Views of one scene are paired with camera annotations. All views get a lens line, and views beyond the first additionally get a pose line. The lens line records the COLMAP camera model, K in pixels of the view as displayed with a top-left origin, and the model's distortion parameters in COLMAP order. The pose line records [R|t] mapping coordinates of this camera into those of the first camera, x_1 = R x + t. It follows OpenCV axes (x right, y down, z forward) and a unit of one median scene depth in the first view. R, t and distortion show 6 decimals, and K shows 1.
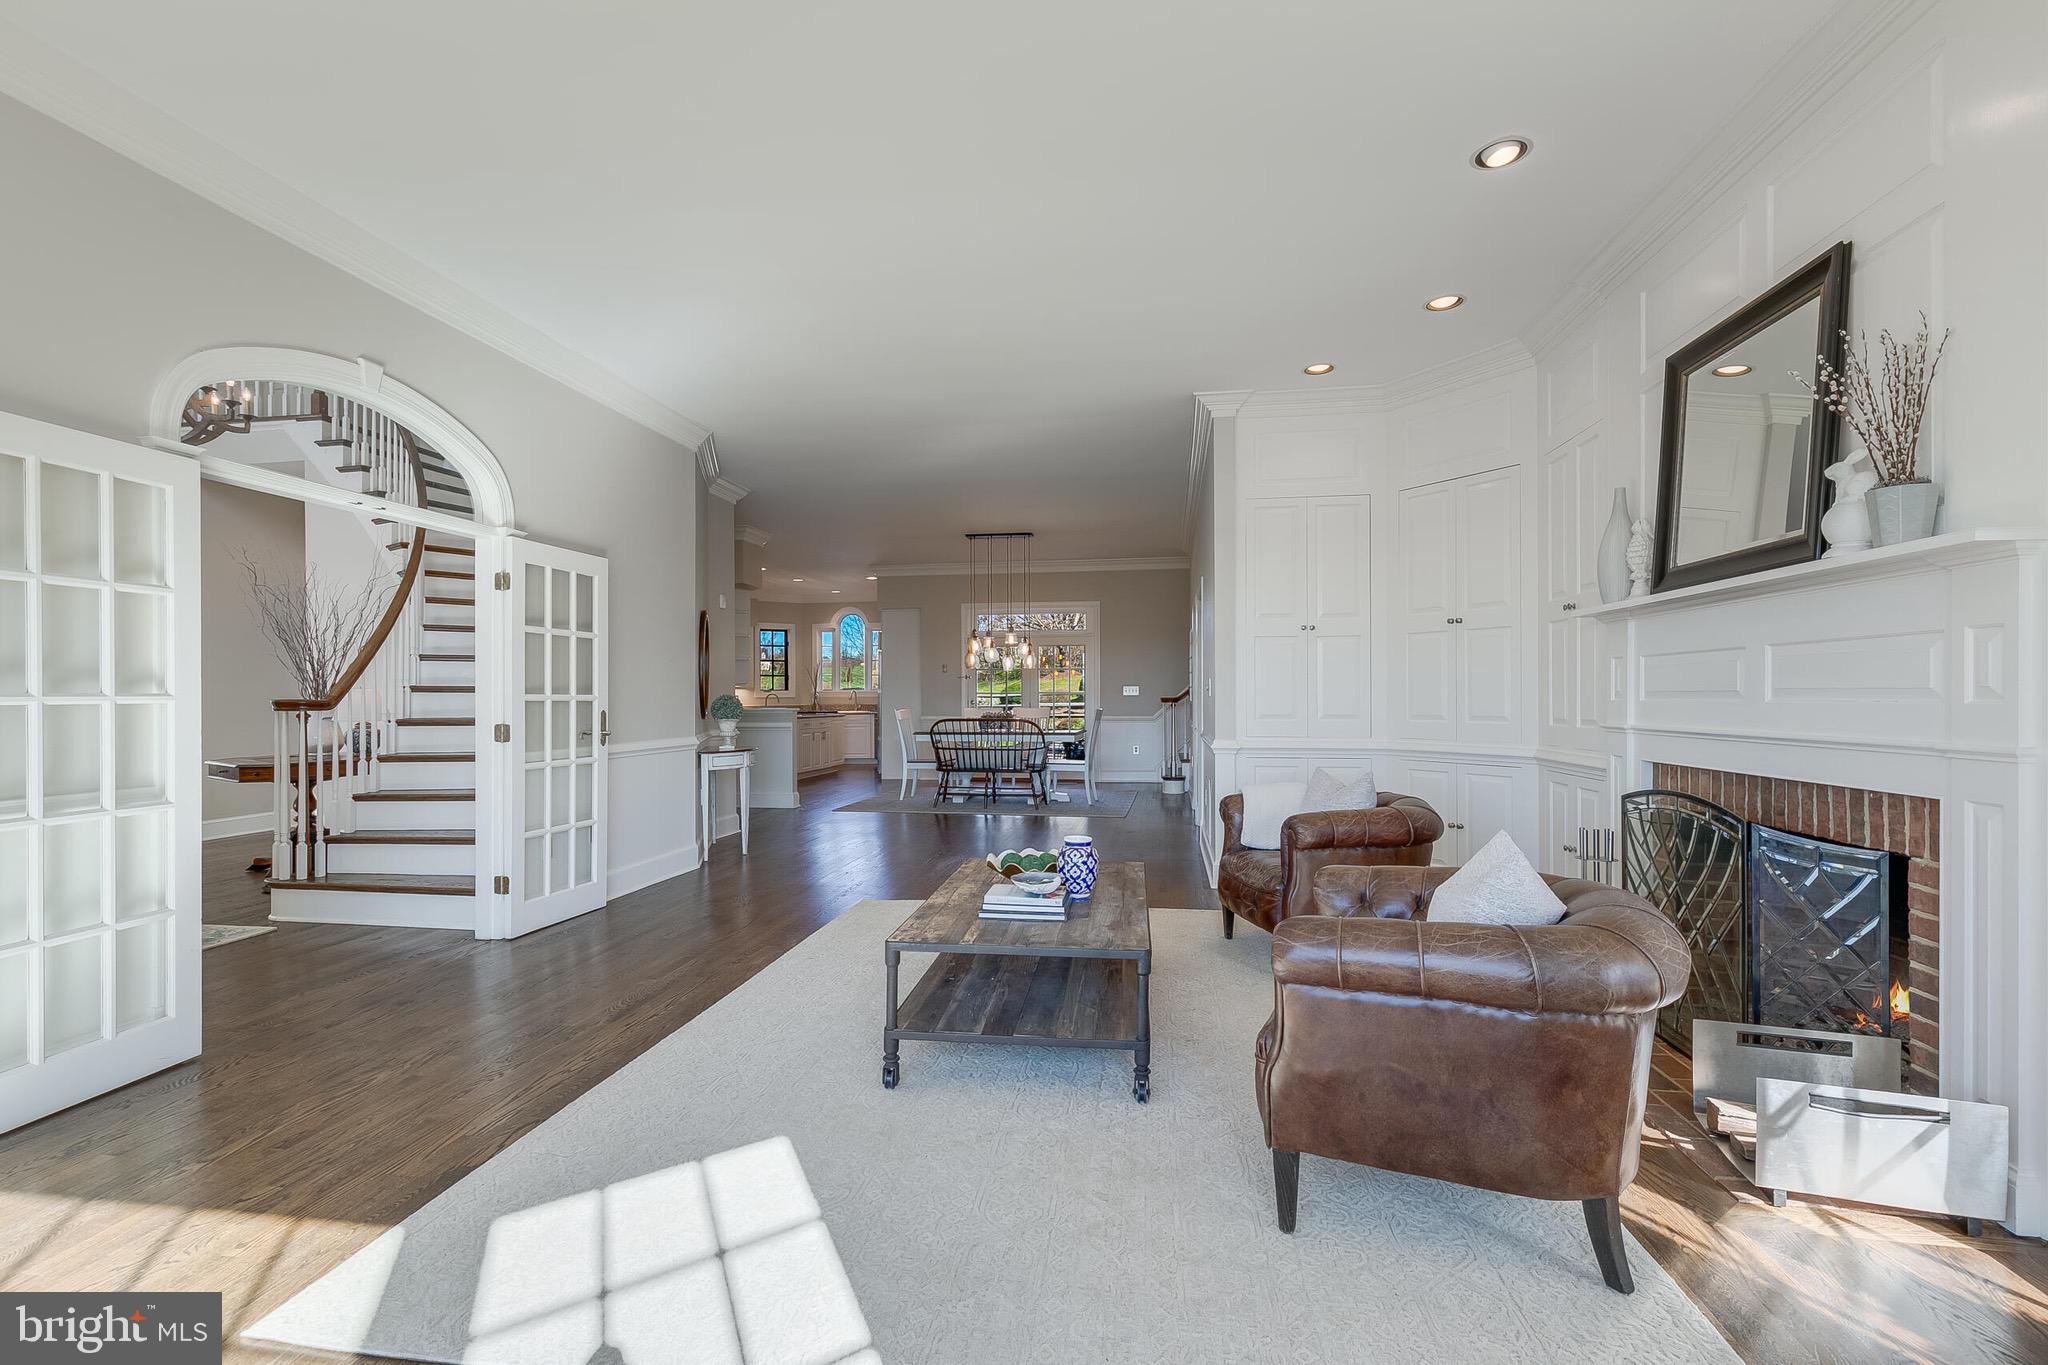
lens RADIAL K [[931.3, 0, 1022.1], [0, 931.3, 686.0], [0, 0, 1]] dist [0.007273, -0.000288]
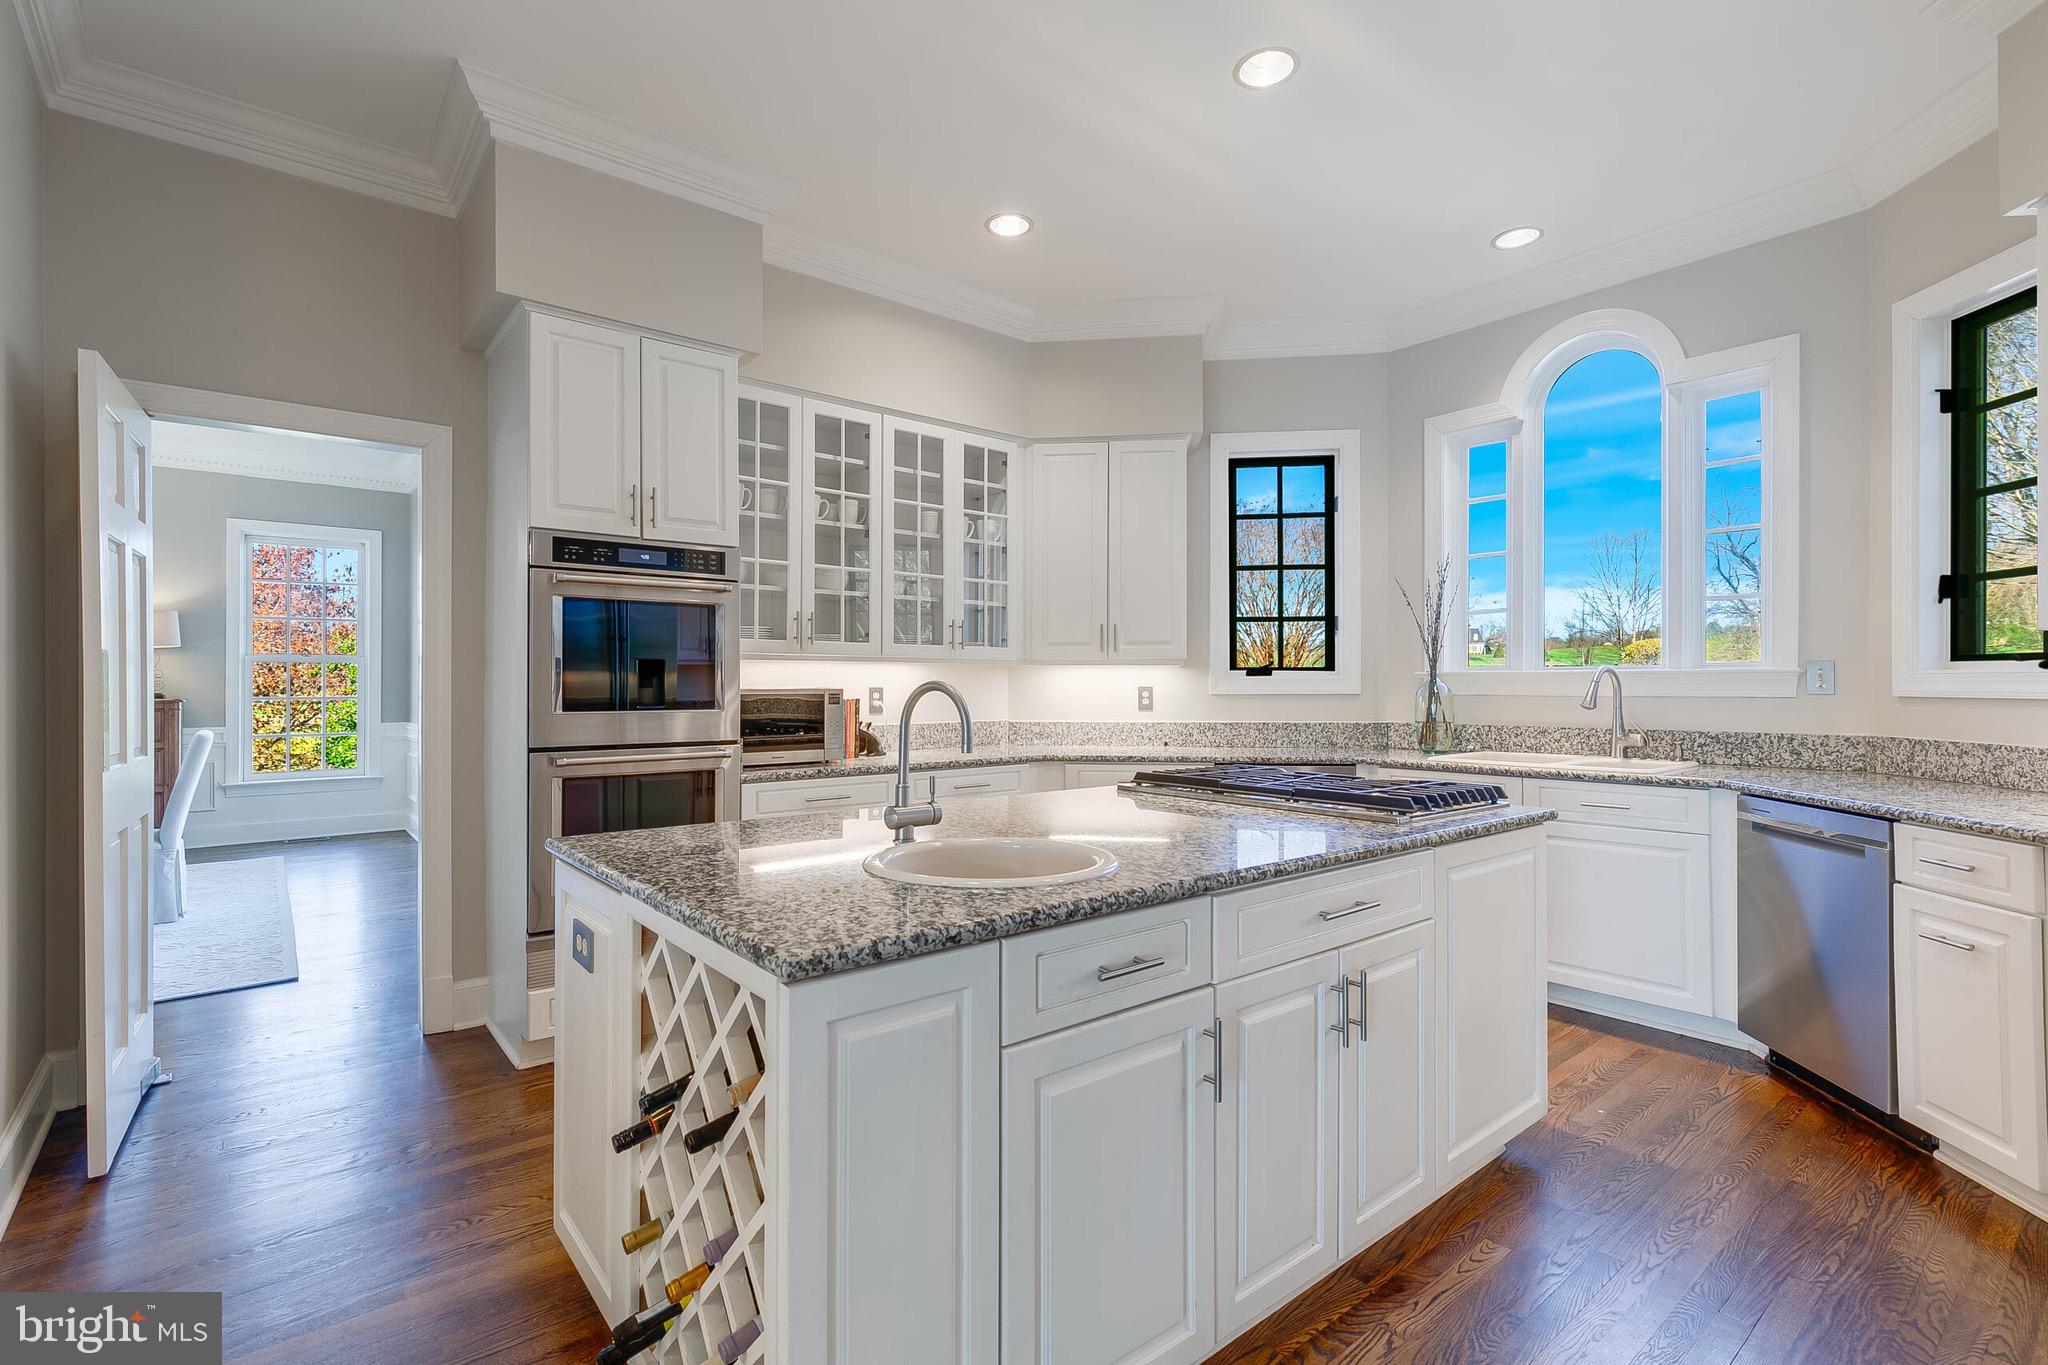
lens RADIAL K [[946.9, 0, 1015.3], [0, 946.9, 678.4], [0, 0, 1]] dist [0.009140, -0.001007]
pose [[0.745195, -0.001608, -0.666845, -0.230743], [0.005353, 0.999979, 0.003571, 0.011171], [0.666826, -0.006231, 0.745188, 1.265343]]
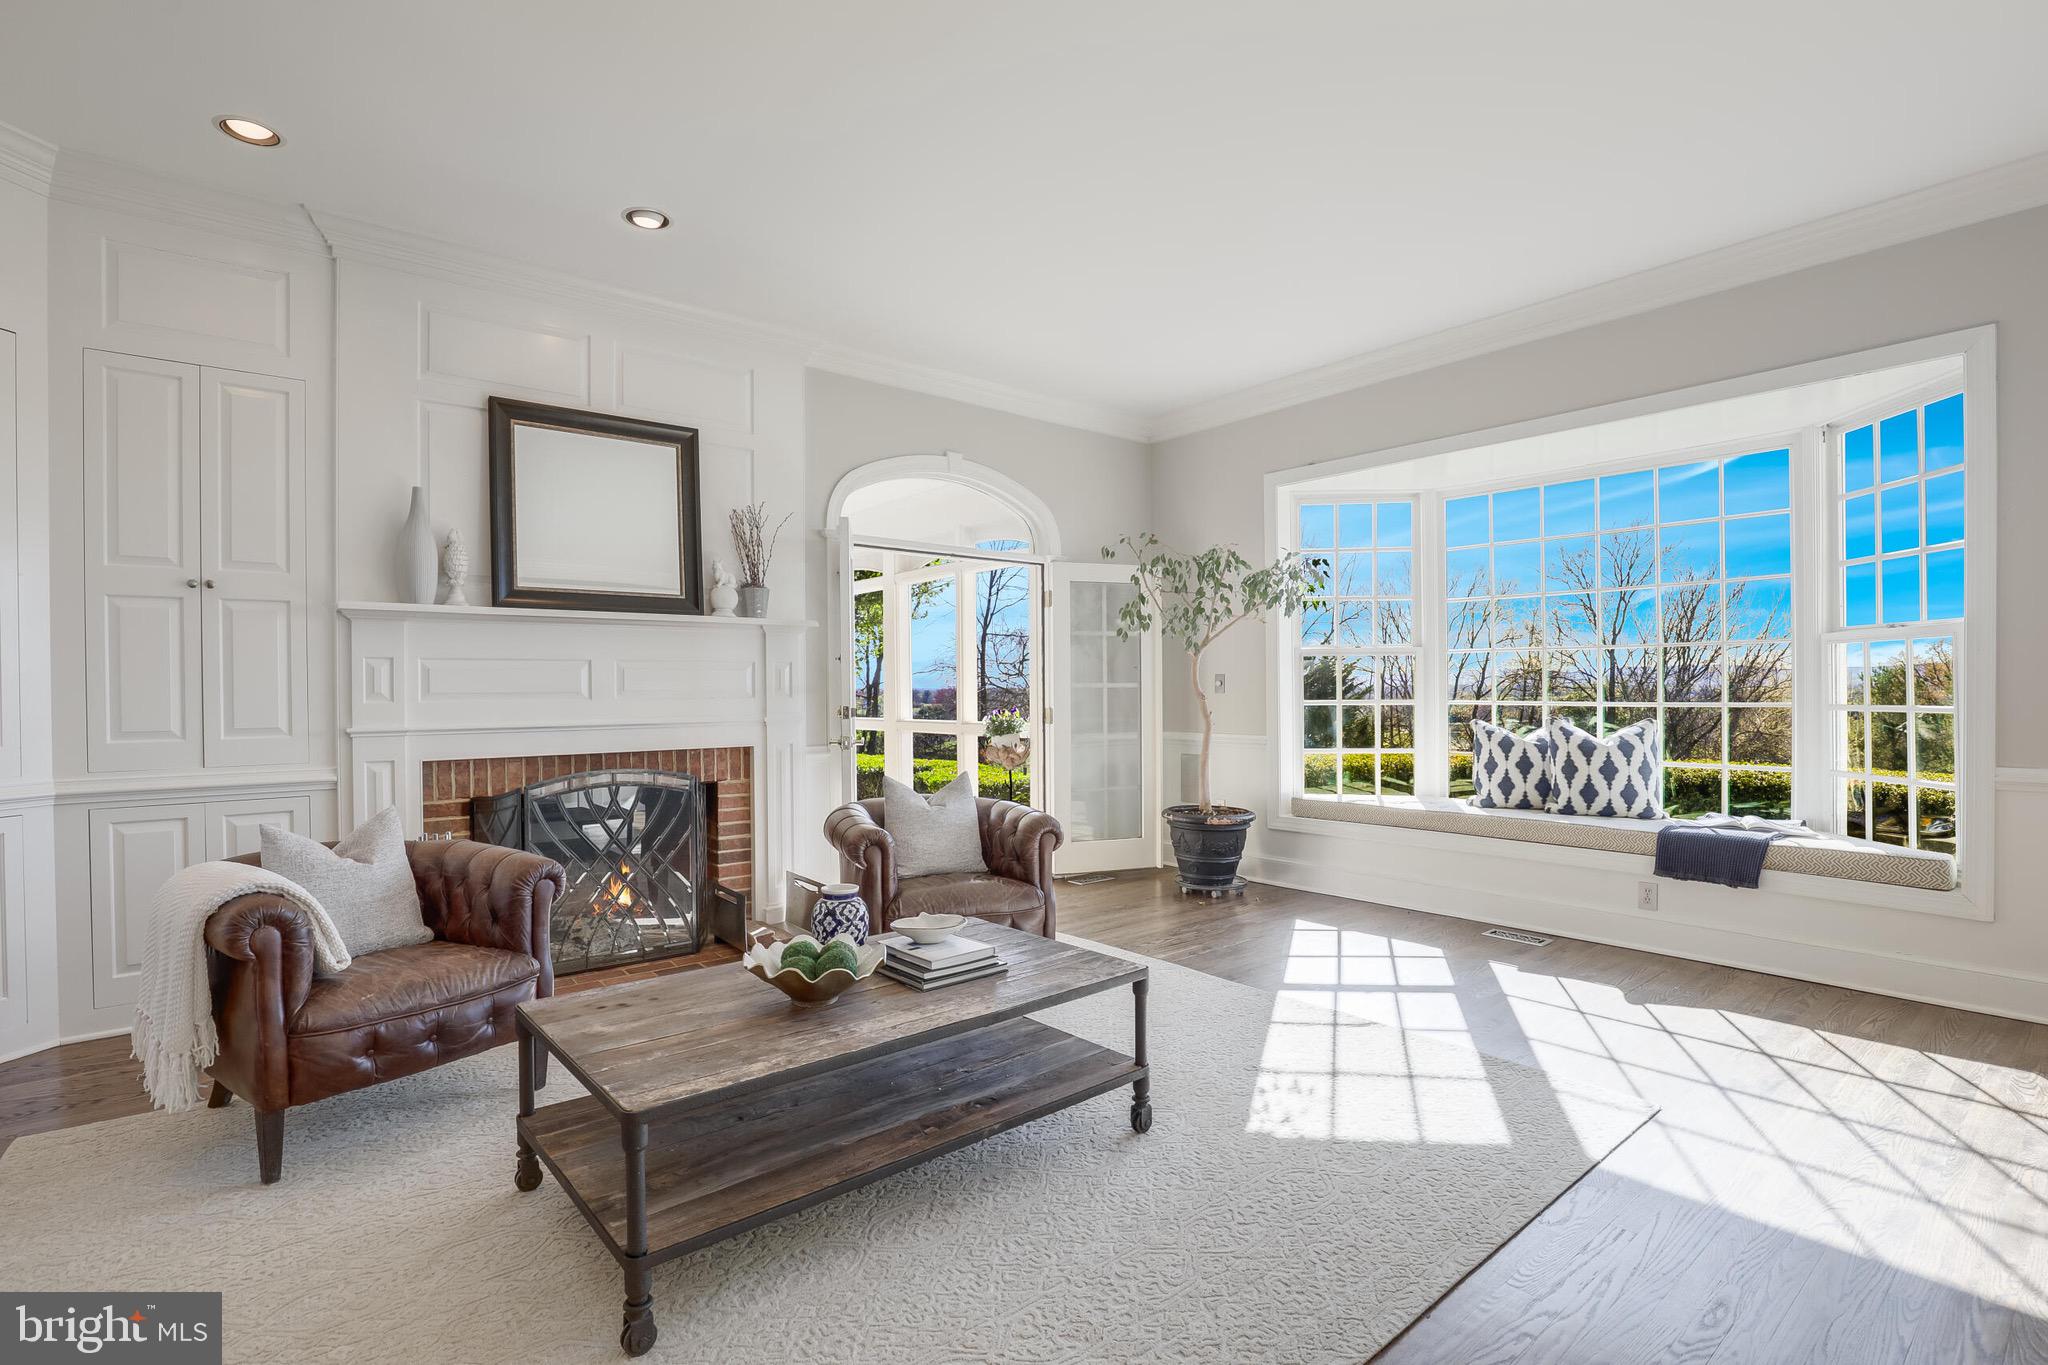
lens RADIAL K [[914.1, 0, 1079.2], [0, 914.1, 696.9], [0, 0, 1]] dist [-0.024958, -0.000181]
pose [[-0.751357, 0.002231, 0.659893, -0.206495], [0.001725, 0.999998, -0.001417, 0.004831], [-0.659894, 0.000074, -0.751359, 0.501131]]
